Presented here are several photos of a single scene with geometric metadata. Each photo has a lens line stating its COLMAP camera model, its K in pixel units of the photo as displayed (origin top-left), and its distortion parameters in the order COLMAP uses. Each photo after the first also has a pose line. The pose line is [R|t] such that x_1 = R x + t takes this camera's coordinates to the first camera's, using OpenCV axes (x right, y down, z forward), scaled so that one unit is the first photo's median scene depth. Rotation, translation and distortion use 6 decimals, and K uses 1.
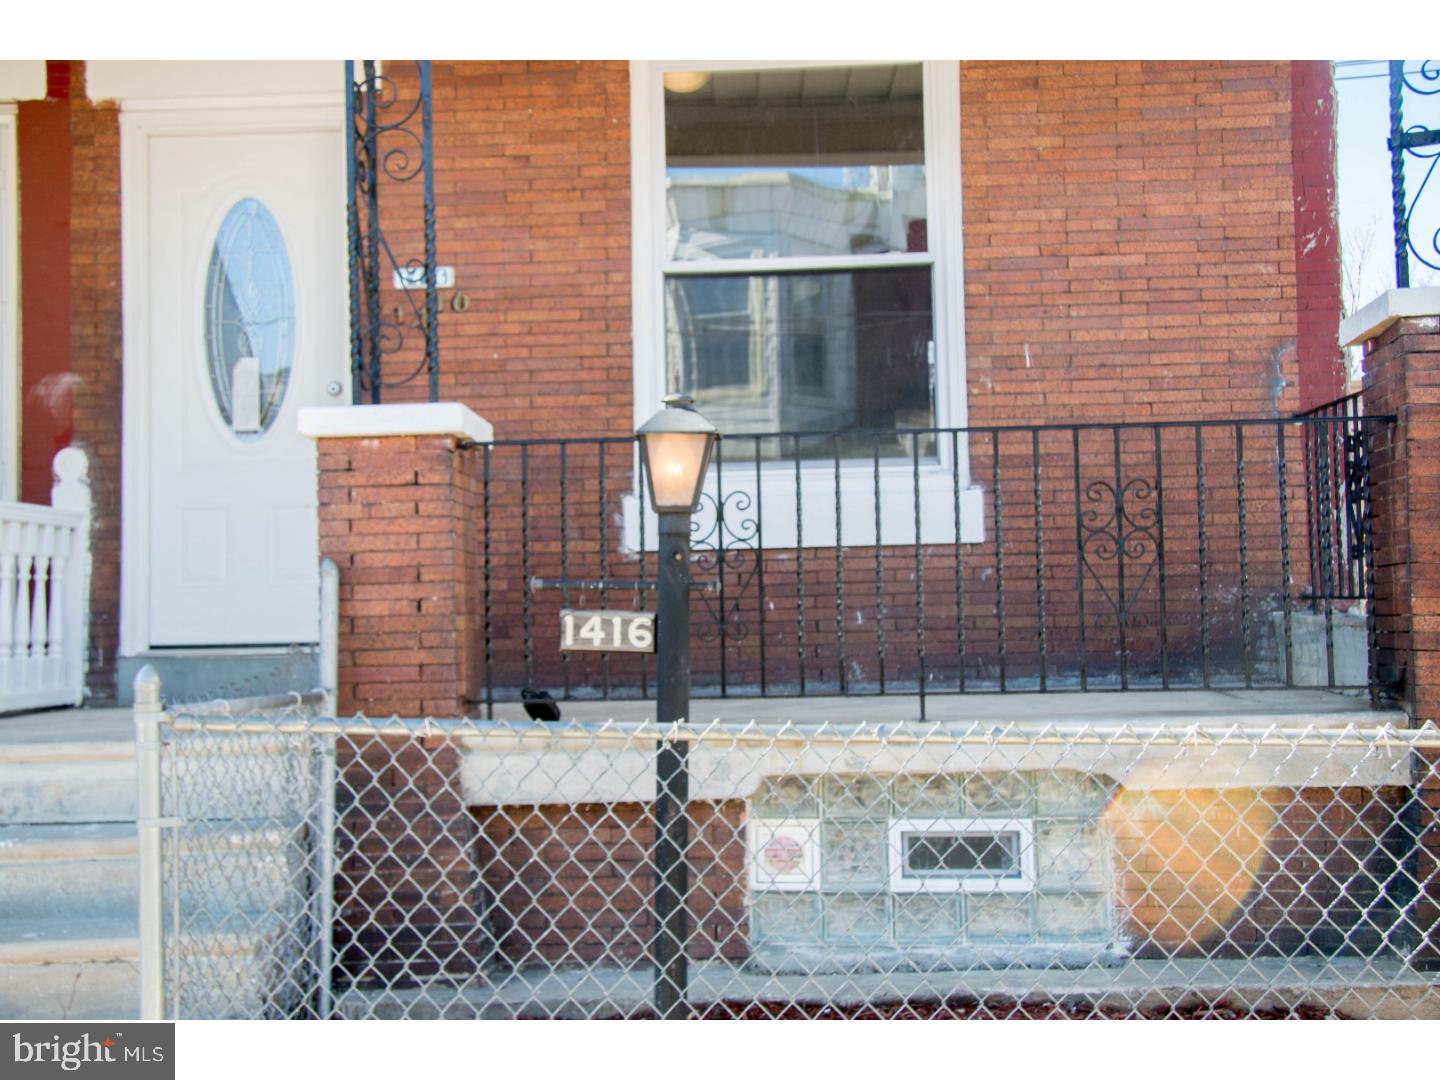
lens RADIAL K [[1638.6, 0, 720.0], [0, 1638.6, 540.0], [0, 0, 1]] dist [-0.012992, 0.340669]
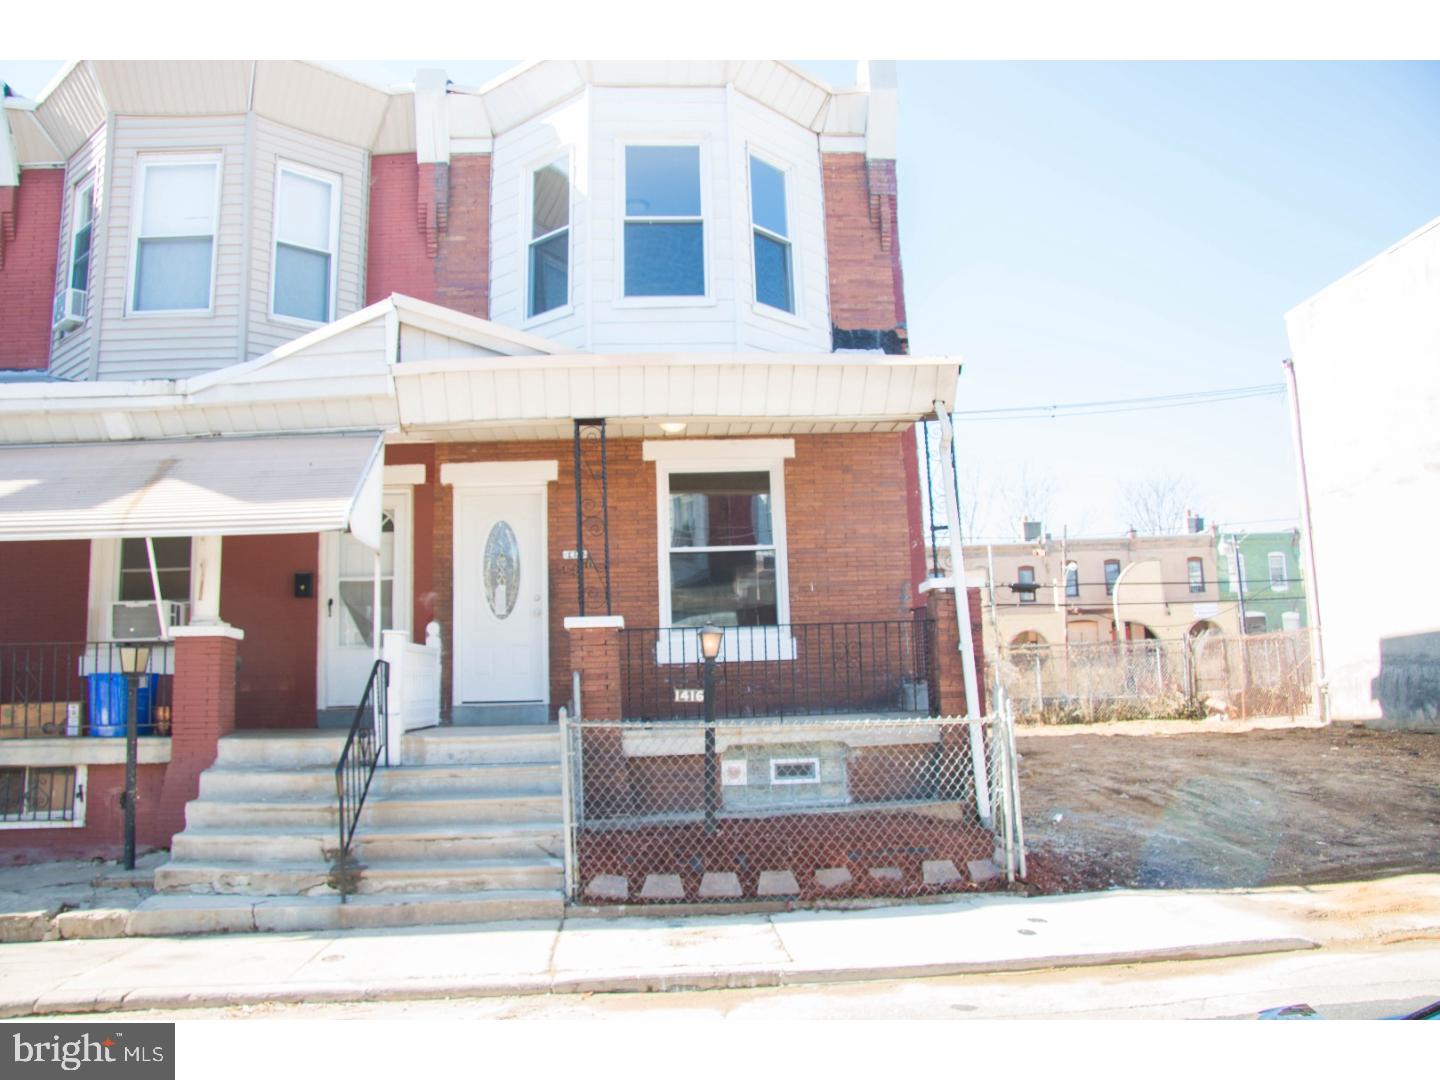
lens RADIAL K [[1098.8, 0, 699.8], [0, 1098.8, 543.5], [0, 0, 1]] dist [-0.185806, 0.145391]
pose [[0.994582, 0.003664, 0.103889, -0.207118], [0.004590, 0.996857, -0.079095, -0.054003], [-0.103852, 0.079143, 0.991439, -0.863024]]
